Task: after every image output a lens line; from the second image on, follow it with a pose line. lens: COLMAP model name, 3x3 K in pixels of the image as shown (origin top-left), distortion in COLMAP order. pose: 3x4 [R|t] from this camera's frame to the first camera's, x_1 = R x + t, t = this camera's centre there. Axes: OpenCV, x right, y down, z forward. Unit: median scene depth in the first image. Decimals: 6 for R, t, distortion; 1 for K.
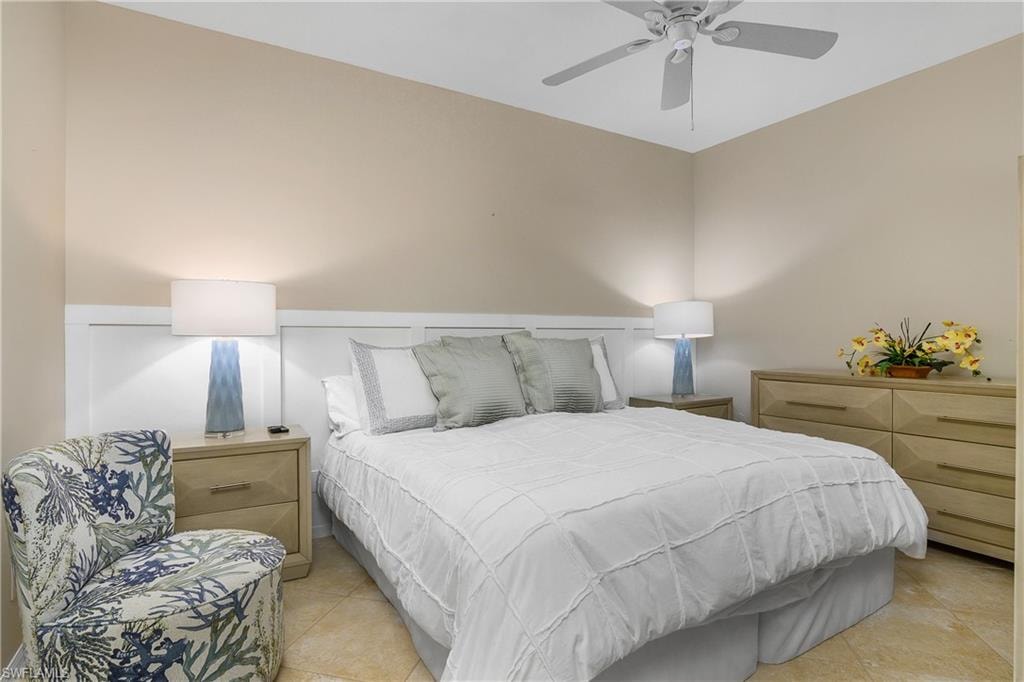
lens RADIAL K [[512.1, 0, 508.0], [0, 512.1, 339.8], [0, 0, 1]] dist [-0.019460, 0.003009]
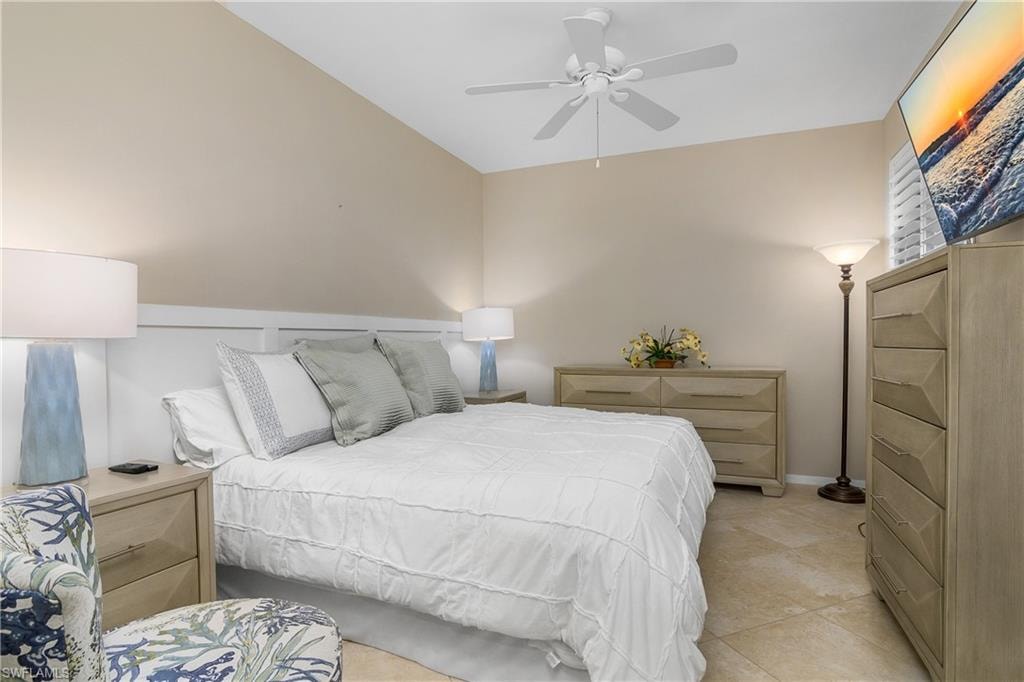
lens RADIAL K [[512.1, 0, 501.4], [0, 512.1, 344.2], [0, 0, 1]] dist [-0.019460, 0.003009]
pose [[0.813536, -0.006845, 0.581474, -0.422737], [0.004634, 0.999975, 0.005287, -0.000792], [-0.581496, -0.001607, 0.813548, 0.111287]]
